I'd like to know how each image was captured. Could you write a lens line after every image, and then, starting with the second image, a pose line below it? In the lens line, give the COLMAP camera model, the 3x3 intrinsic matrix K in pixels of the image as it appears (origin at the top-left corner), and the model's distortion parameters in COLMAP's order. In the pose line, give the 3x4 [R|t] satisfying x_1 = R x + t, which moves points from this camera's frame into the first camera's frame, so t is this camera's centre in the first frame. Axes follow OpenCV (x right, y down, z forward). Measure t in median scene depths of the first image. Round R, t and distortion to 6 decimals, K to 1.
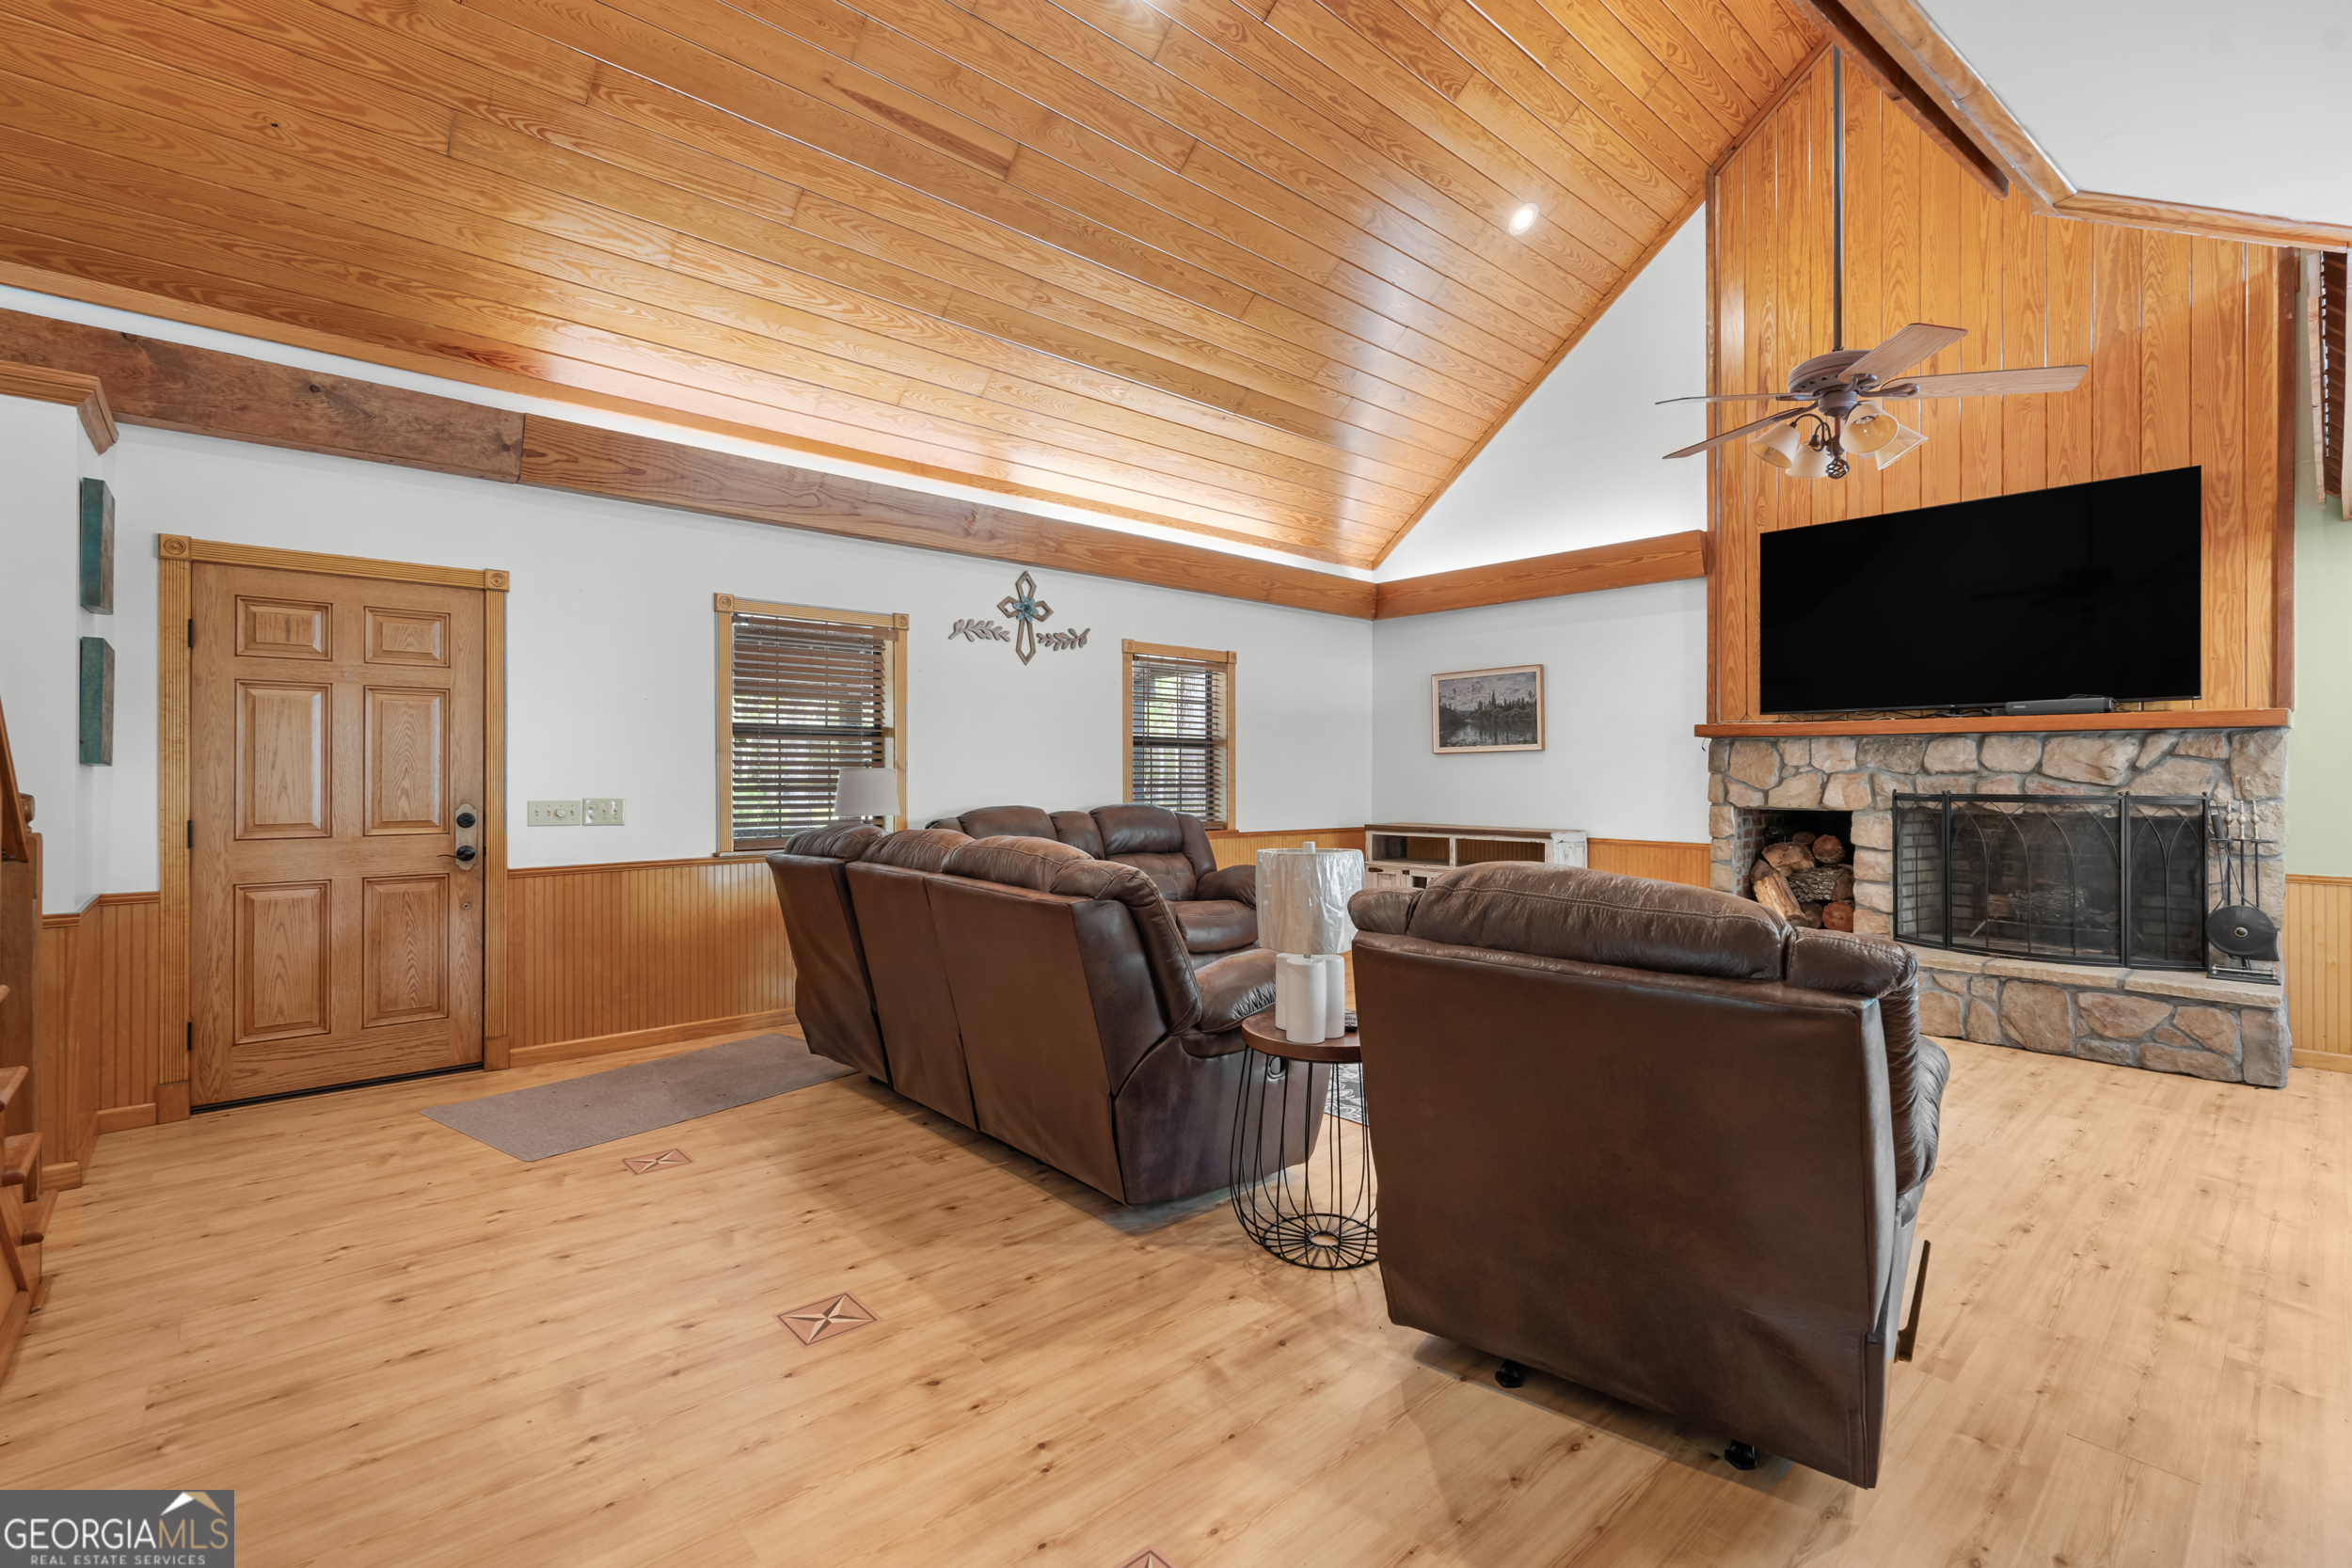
lens RADIAL K [[1040.4, 0, 1178.5], [0, 1040.4, 774.1], [0, 0, 1]] dist [-0.007616, 0.002257]
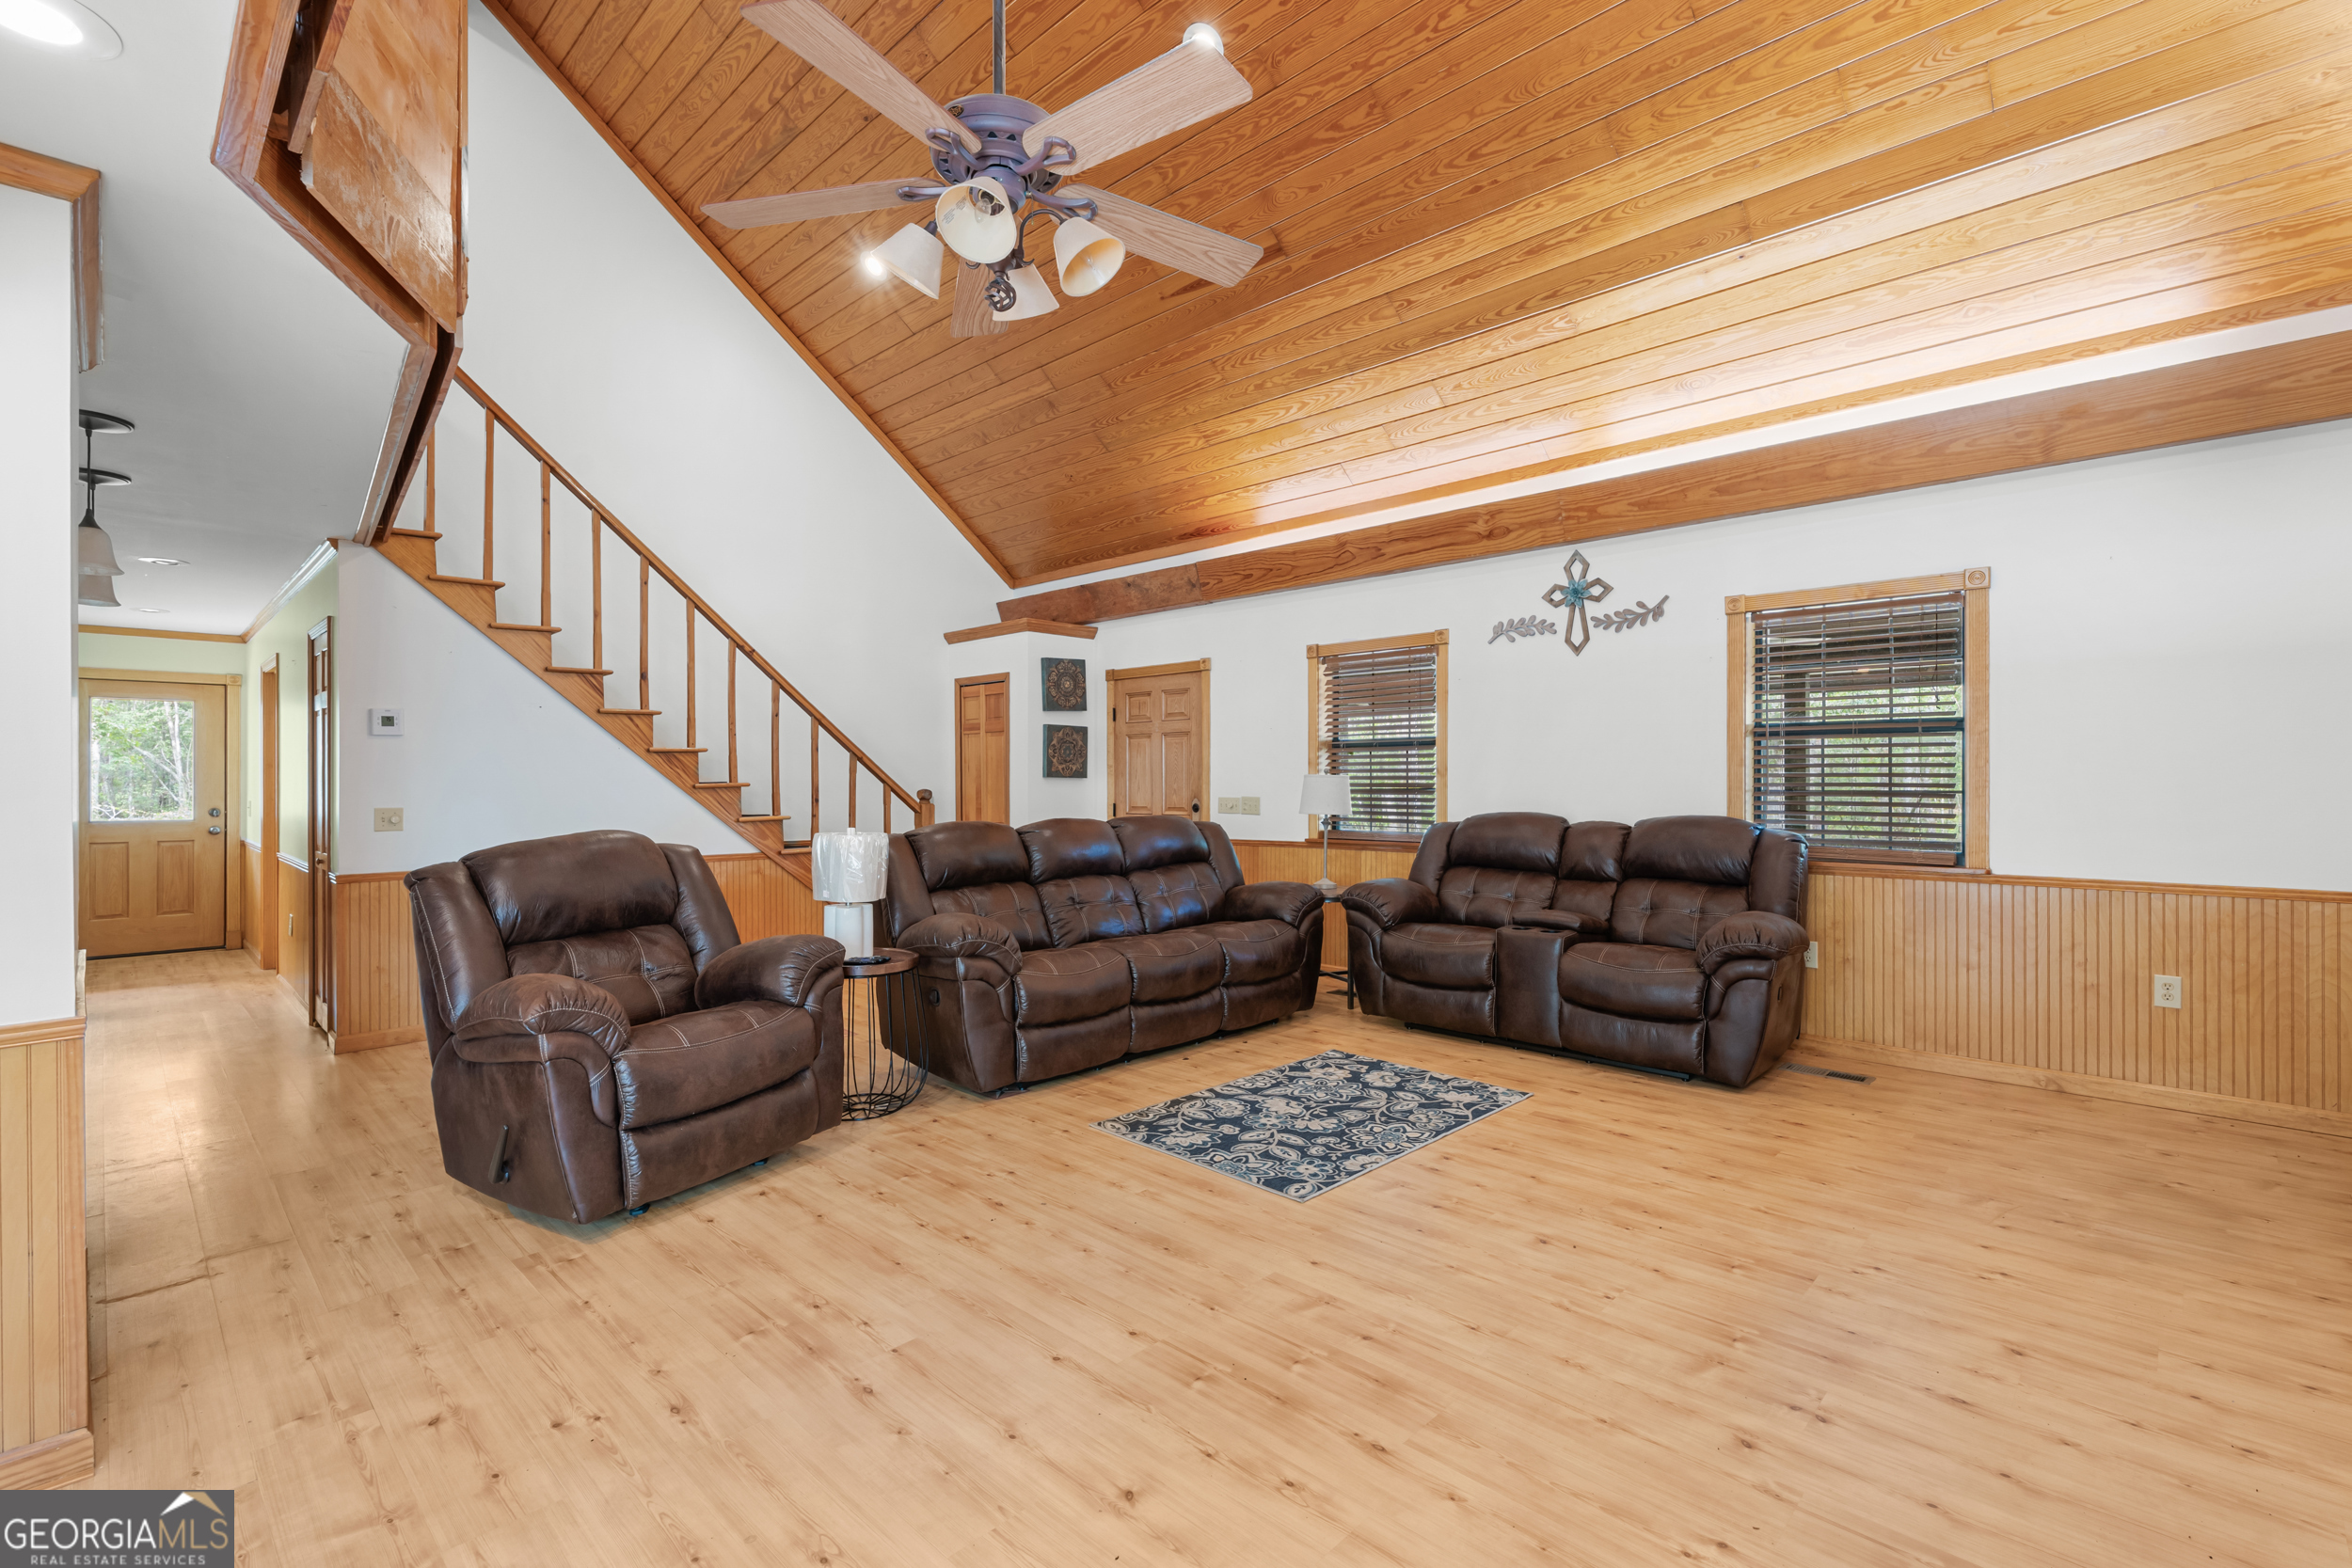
lens RADIAL K [[1040.4, 0, 1180.1], [0, 1040.4, 783.3], [0, 0, 1]] dist [-0.007616, 0.002257]
pose [[0.079724, -0.001482, -0.996816, 0.735439], [0.003921, 0.999992, -0.001173, 0.004162], [0.996809, -0.003815, 0.079729, 0.608171]]
